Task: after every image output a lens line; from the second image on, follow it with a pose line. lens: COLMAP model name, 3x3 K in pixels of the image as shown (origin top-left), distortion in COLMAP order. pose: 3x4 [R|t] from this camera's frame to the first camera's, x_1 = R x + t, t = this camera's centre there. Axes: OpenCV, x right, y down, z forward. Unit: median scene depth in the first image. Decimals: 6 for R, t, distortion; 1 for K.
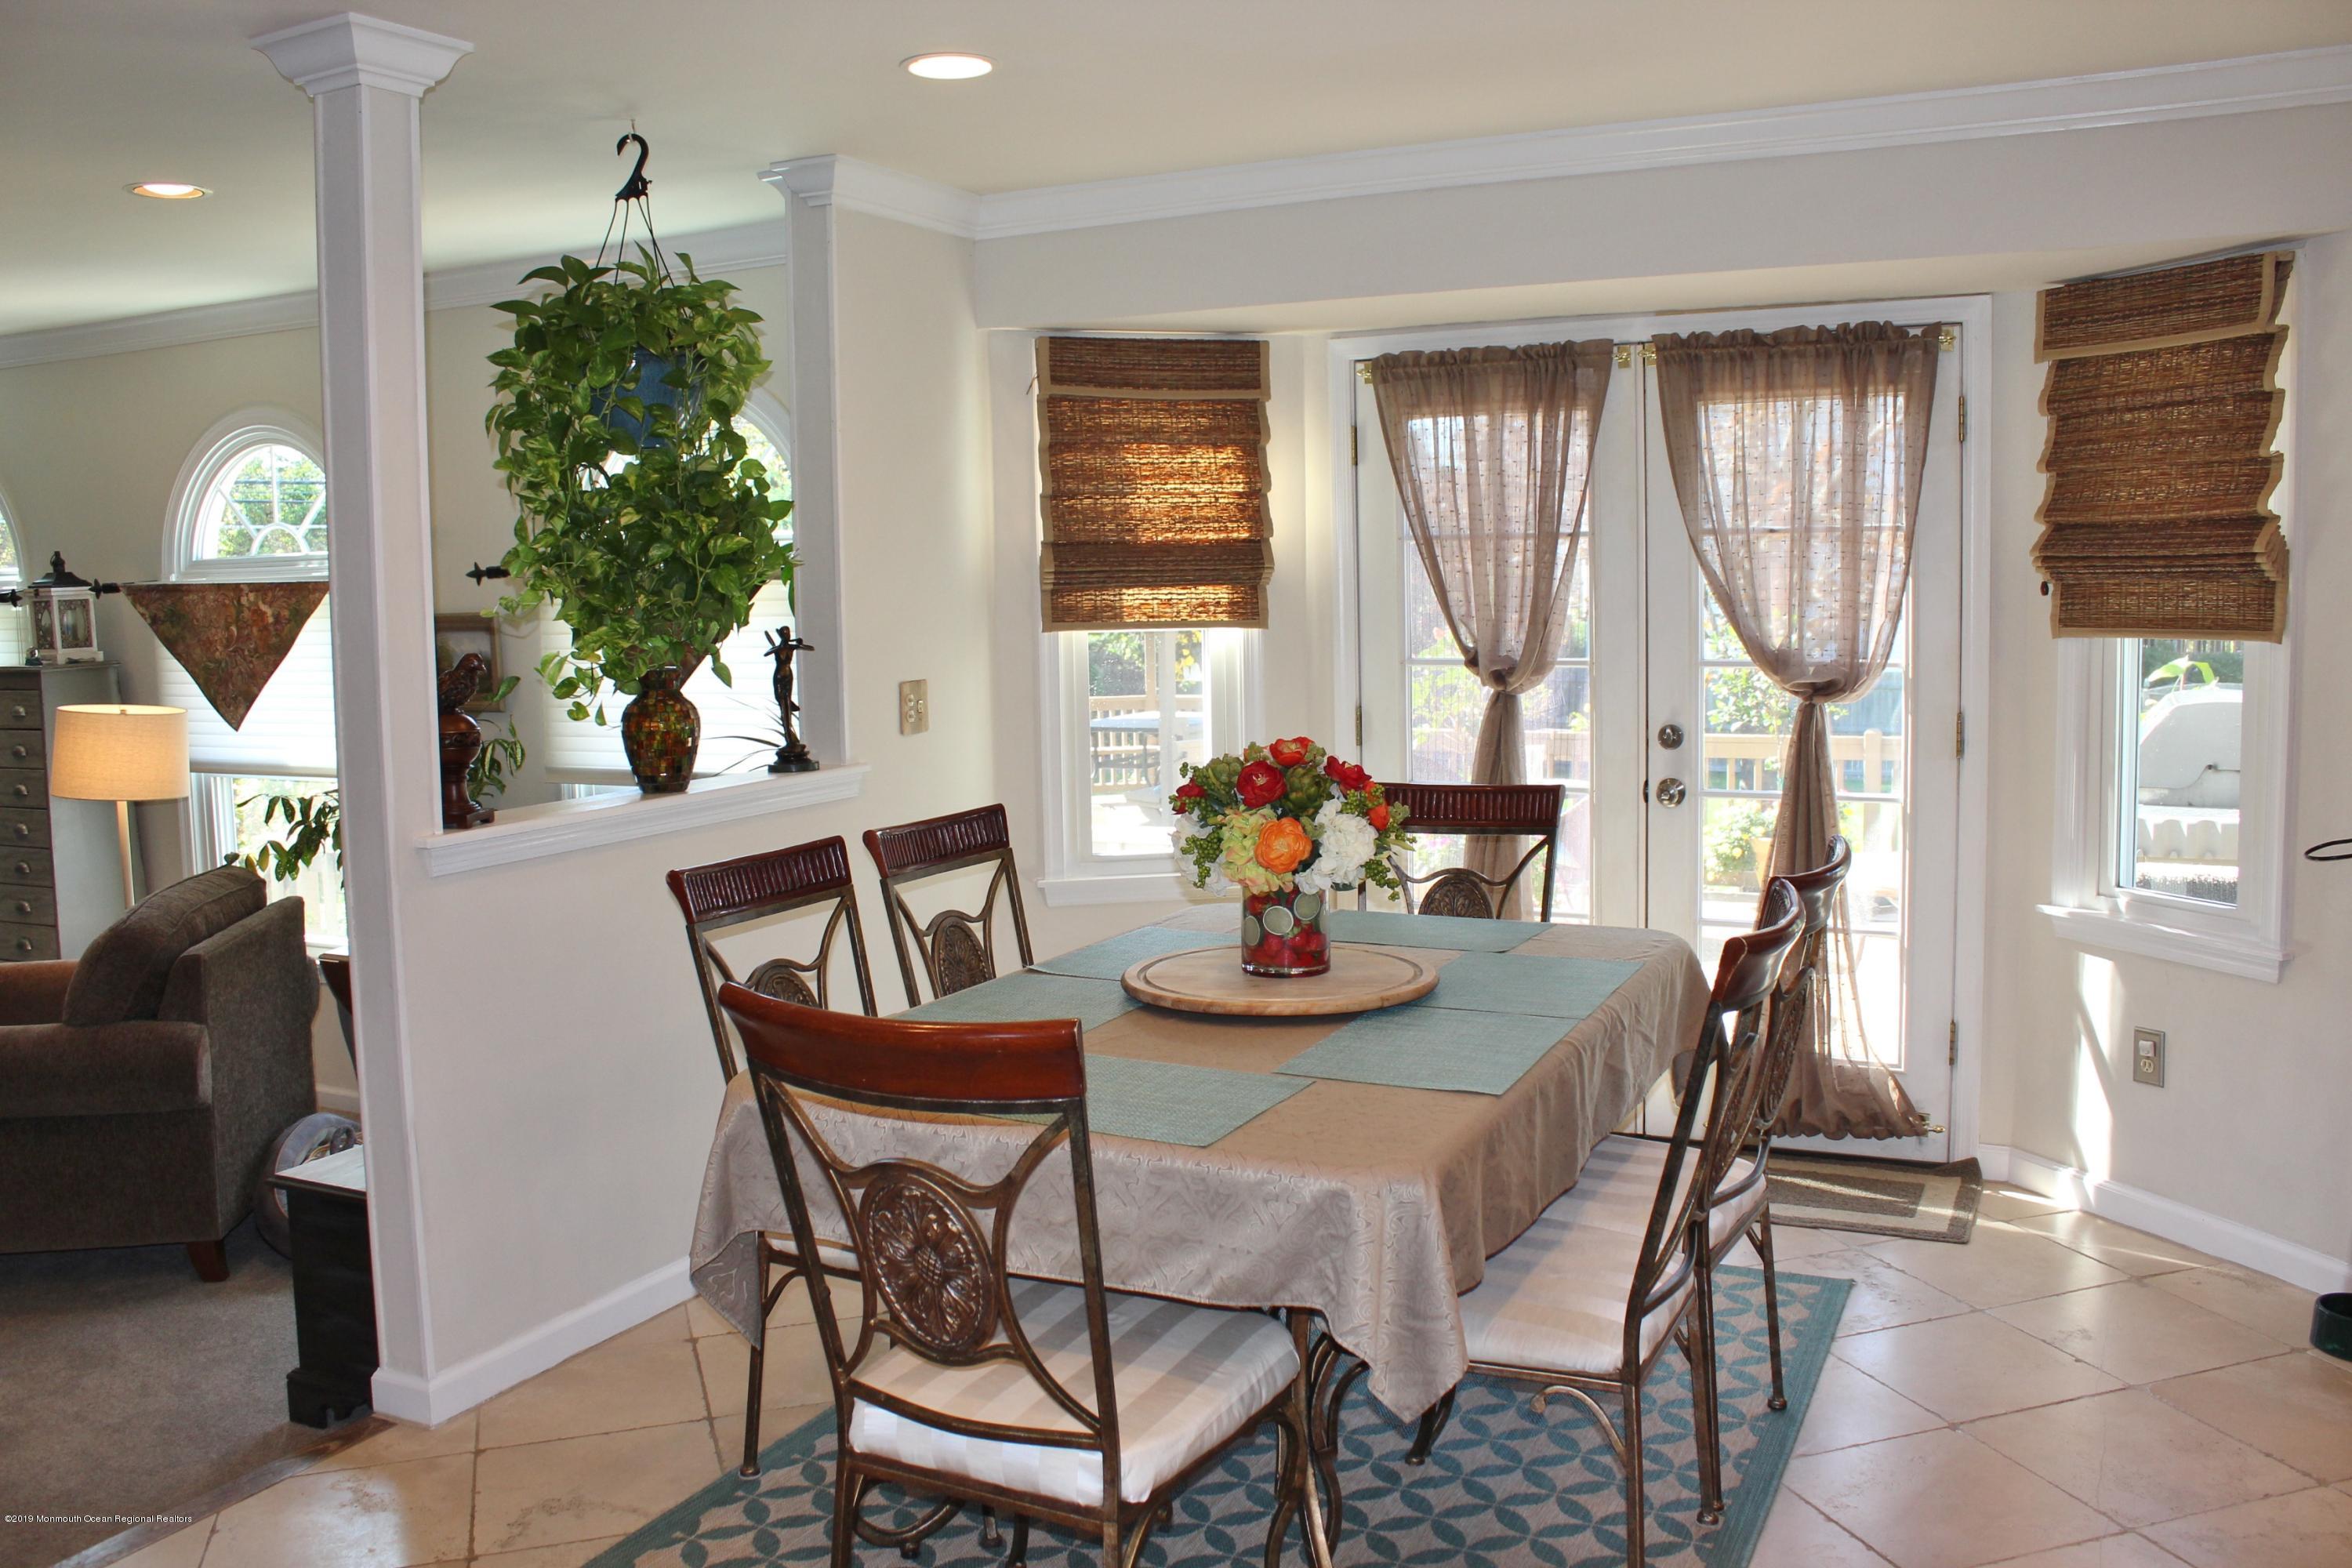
lens RADIAL K [[1964.0, 0, 1184.6], [0, 1964.0, 774.0], [0, 0, 1]] dist [-0.160193, 0.146391]
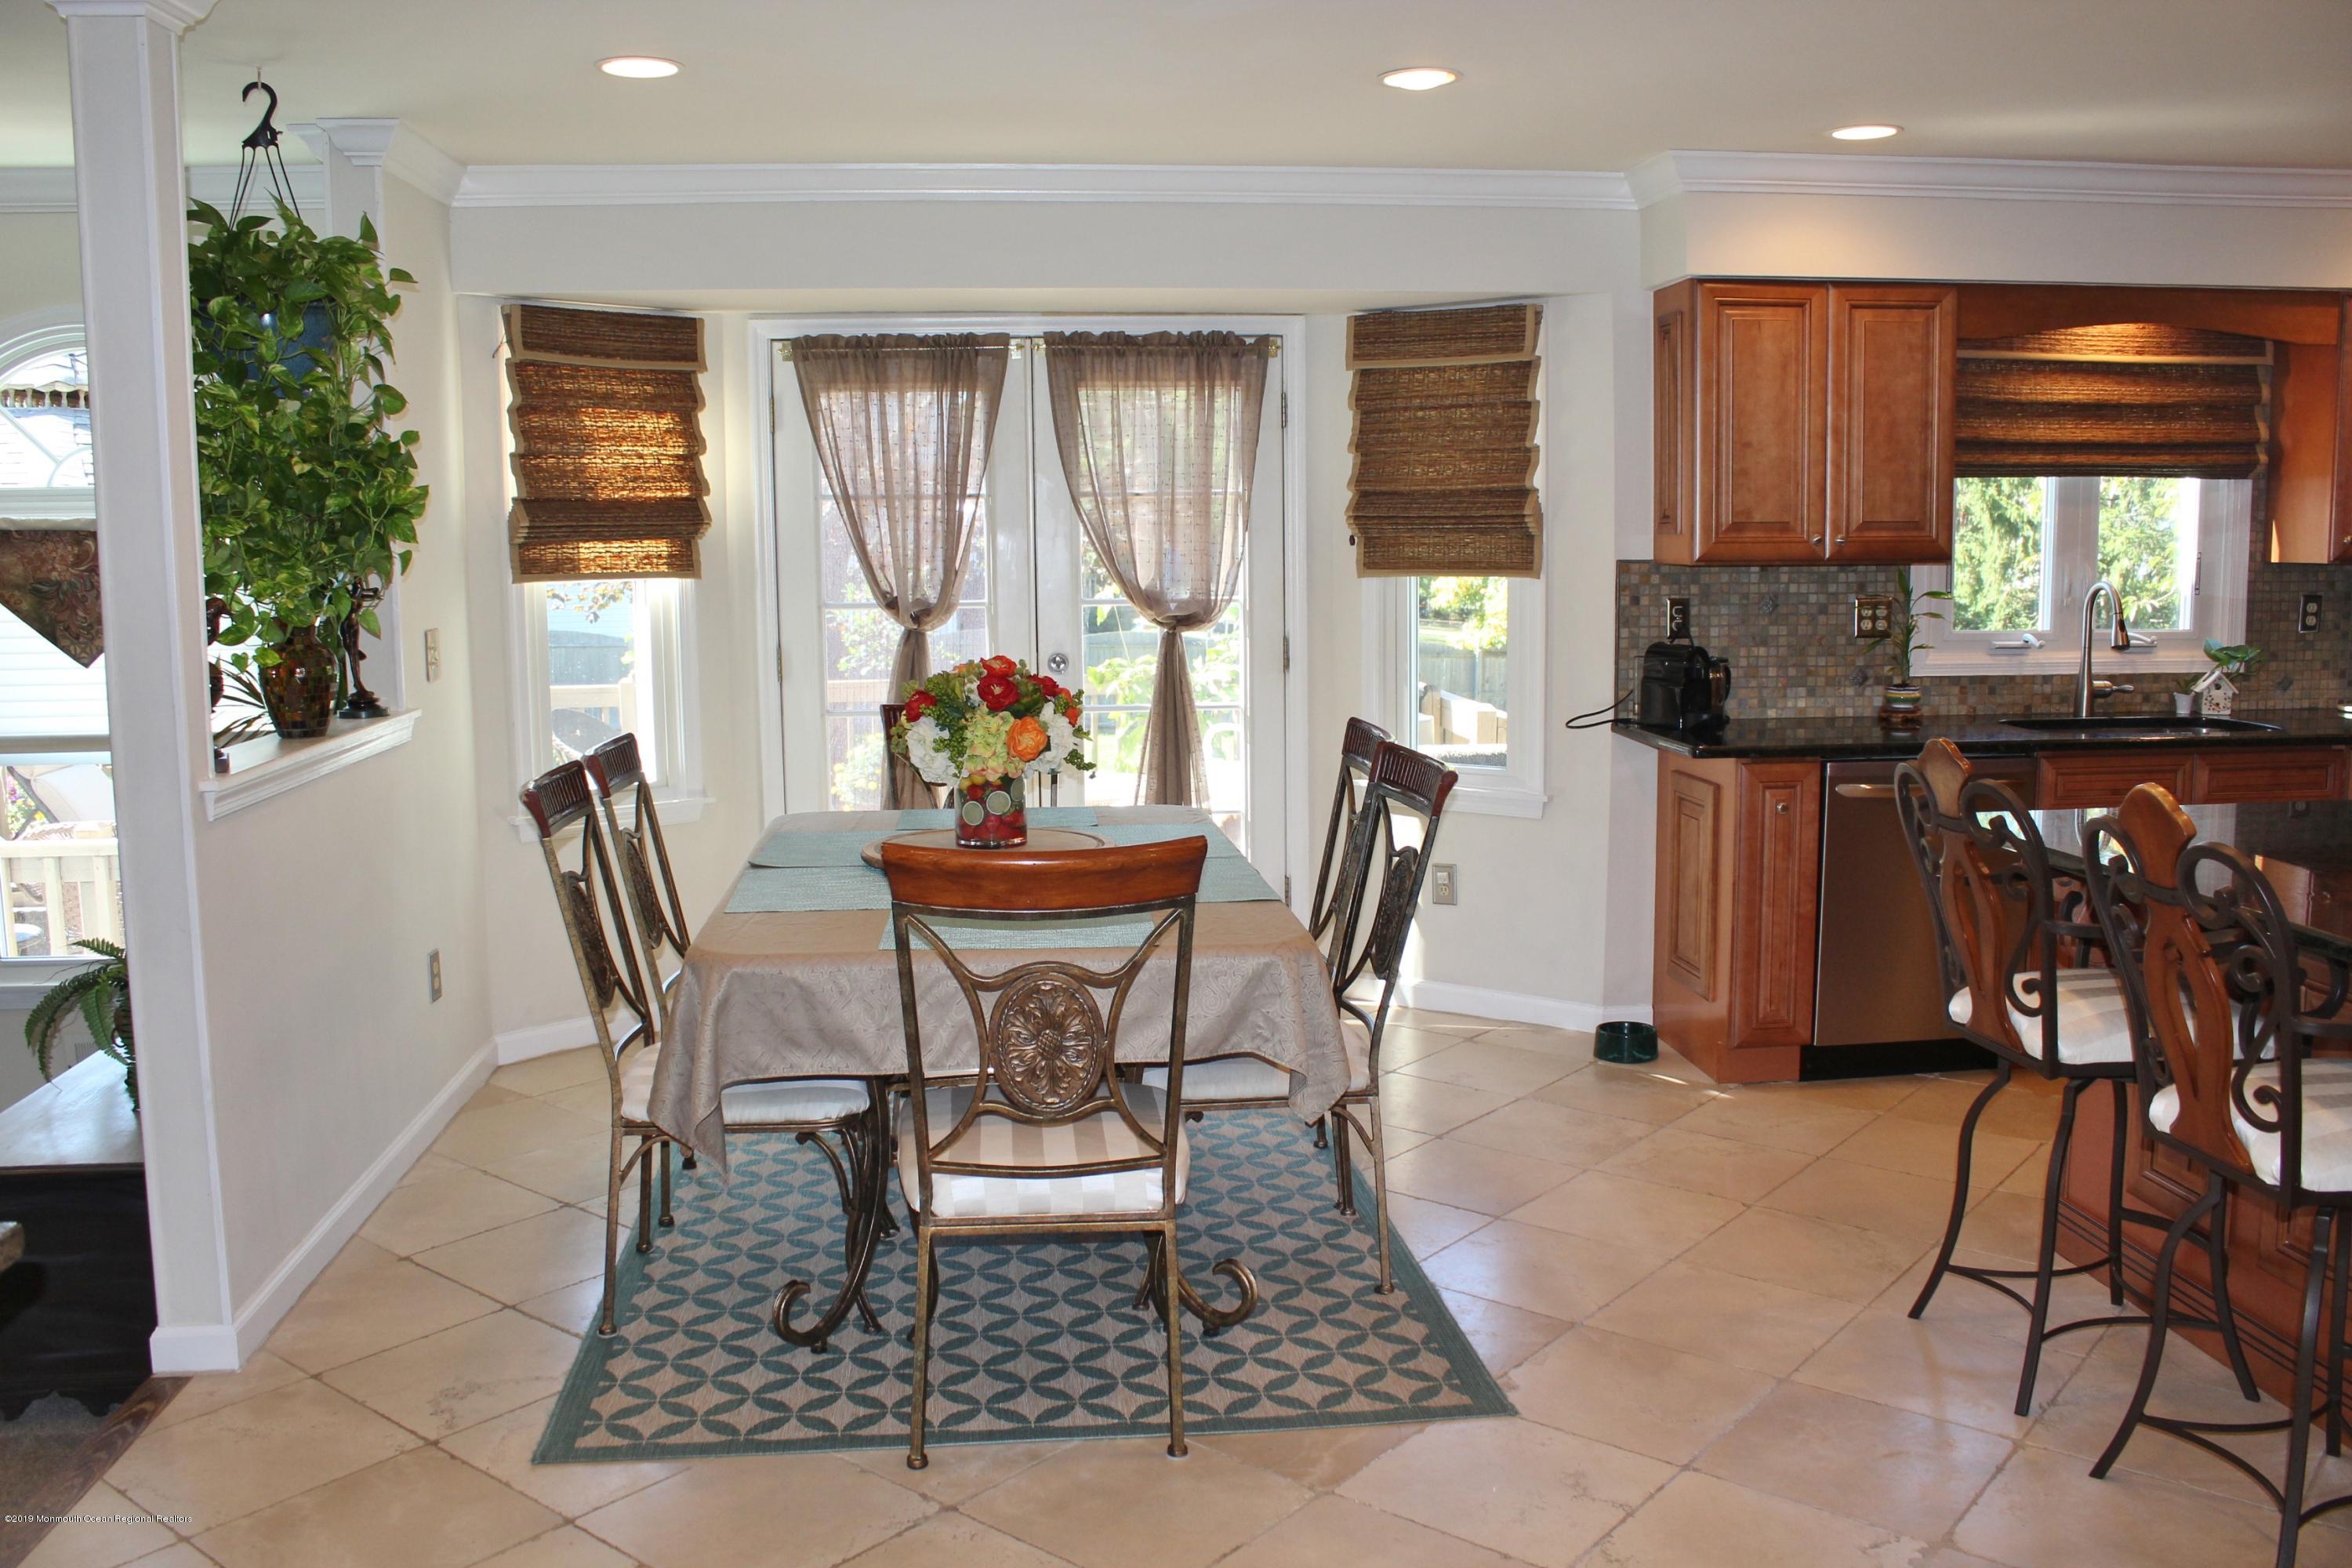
lens RADIAL K [[1964.0, 0, 1180.4], [0, 1964.0, 774.6], [0, 0, 1]] dist [-0.160193, 0.146391]
pose [[0.843982, -0.056020, 0.533437, -0.359464], [0.046335, 0.998428, 0.031544, 0.015801], [-0.534366, -0.001906, 0.845251, -0.078947]]
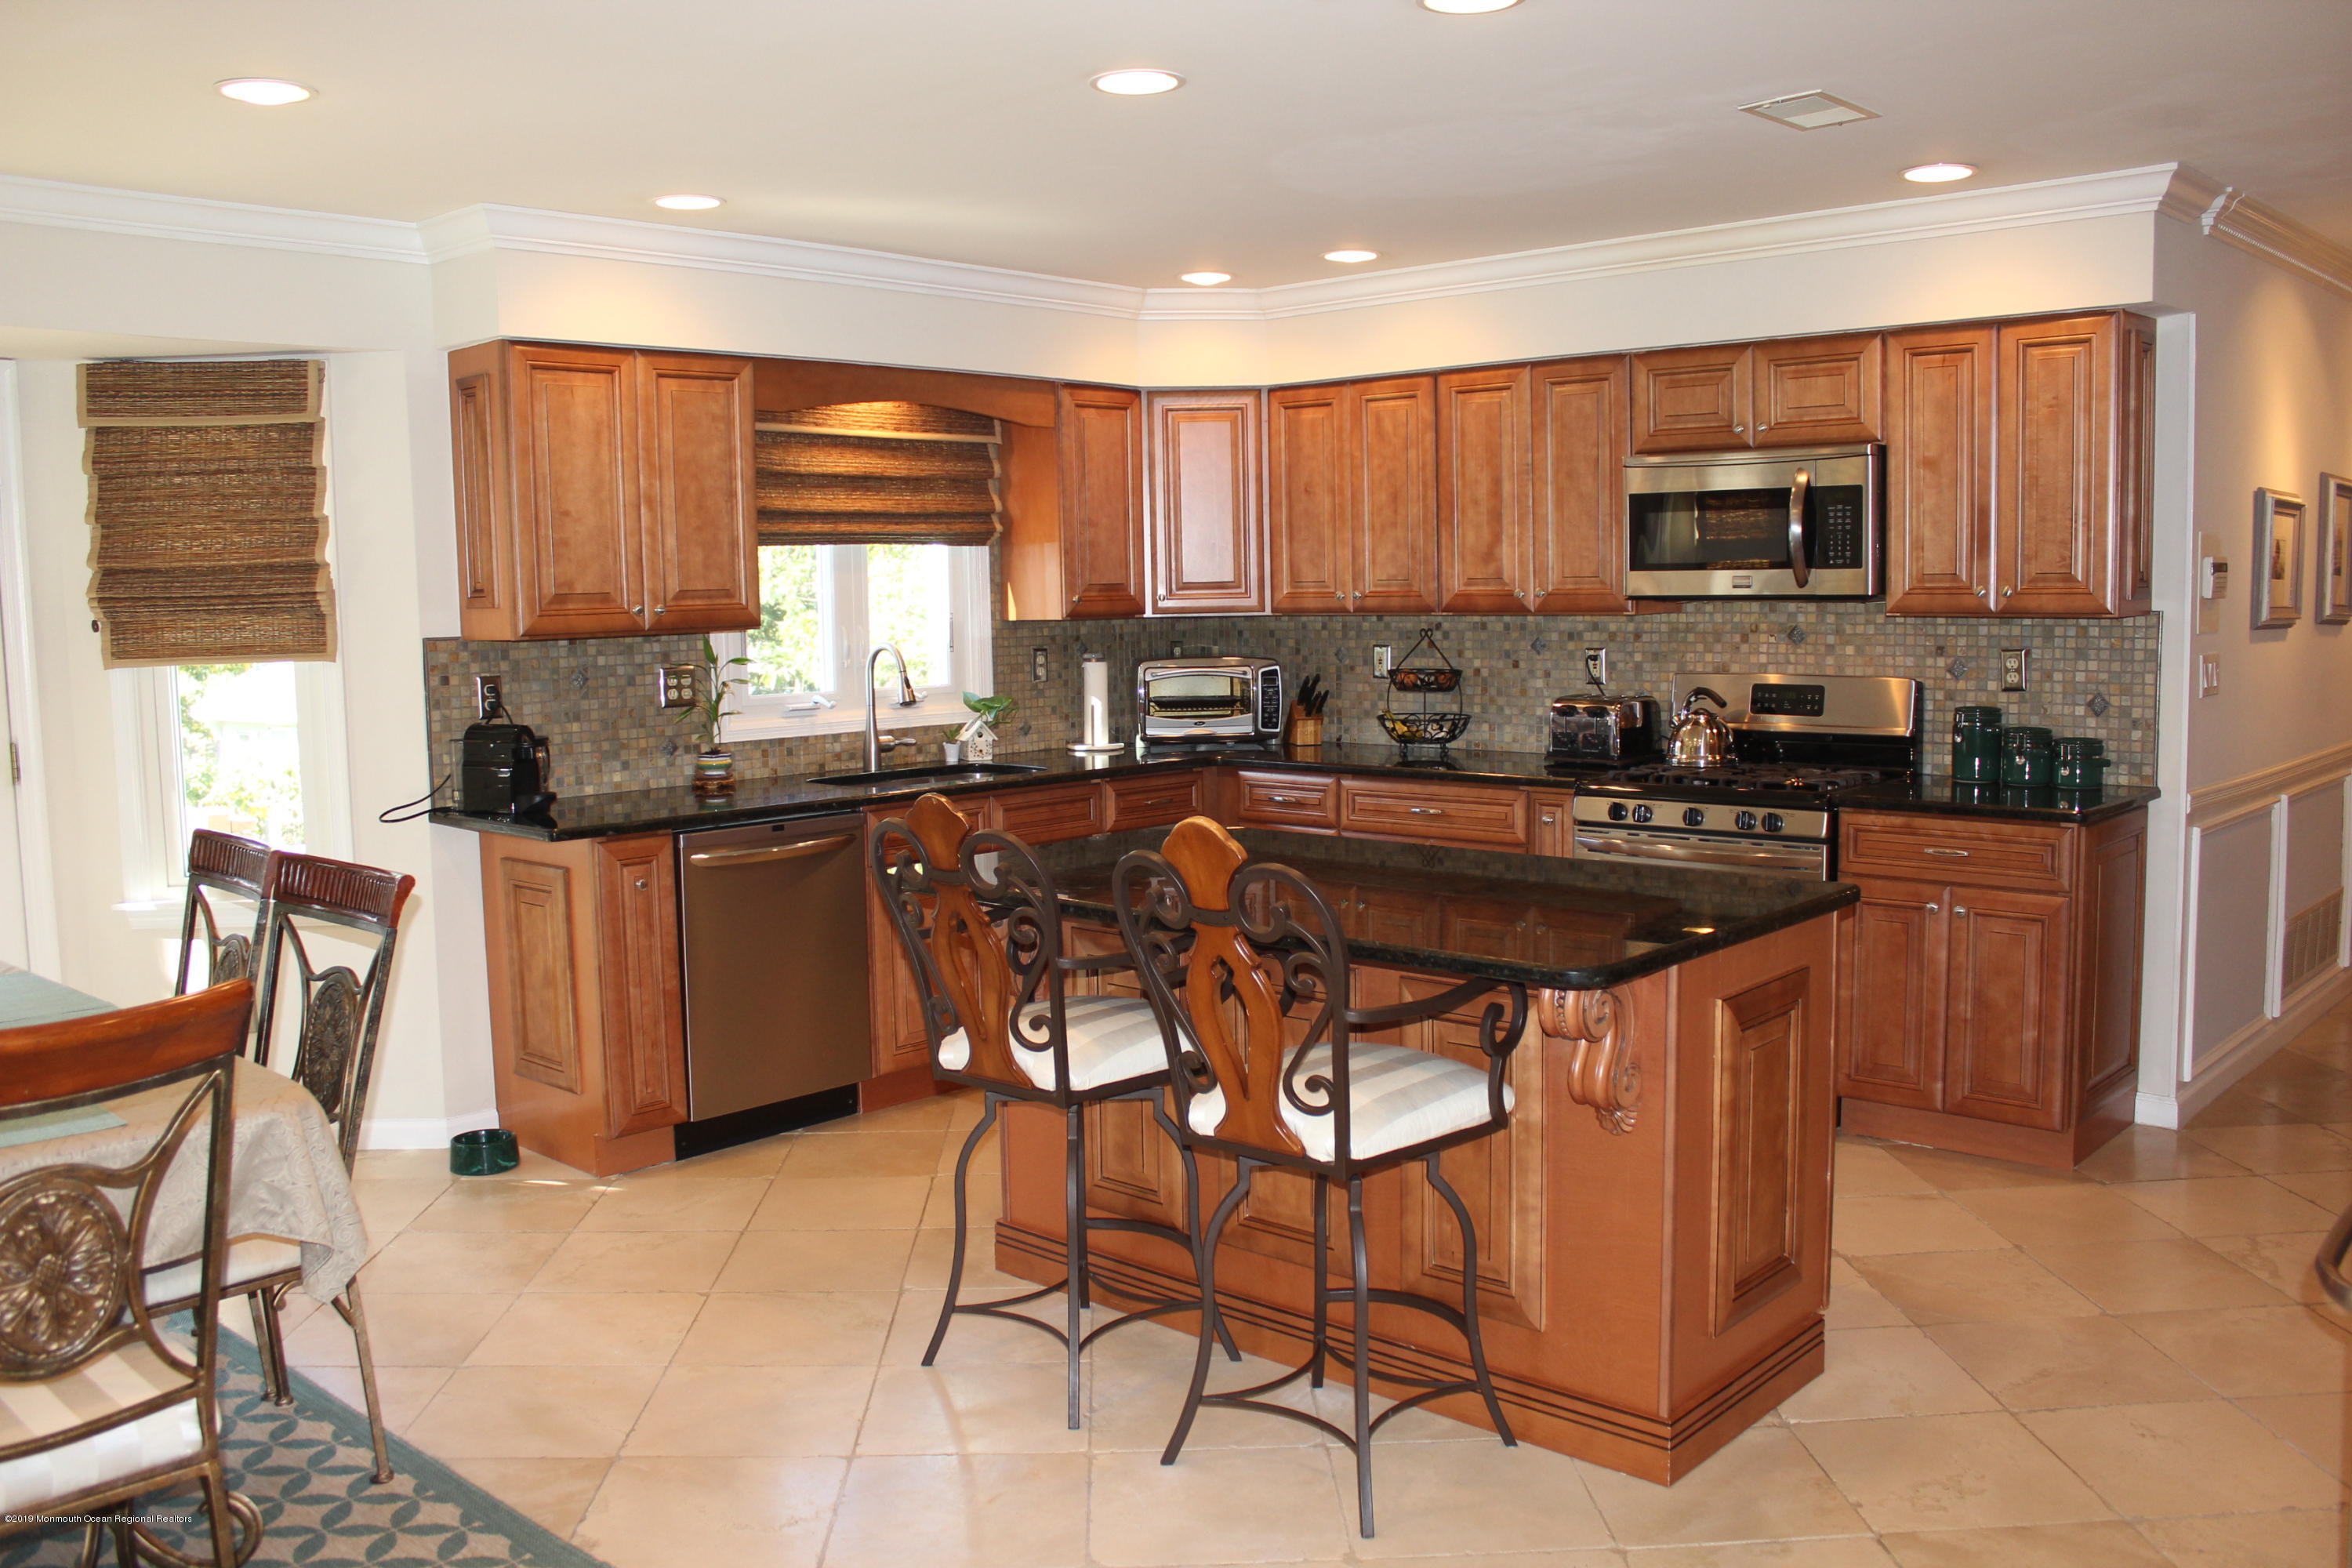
lens RADIAL K [[1964.0, 0, 1170.6], [0, 1964.0, 776.4], [0, 0, 1]] dist [-0.160193, 0.146391]
pose [[0.286090, -0.077937, 0.955028, -0.420549], [0.107287, 0.993025, 0.048899, 0.004980], [-0.952178, 0.088473, 0.292456, 0.064706]]
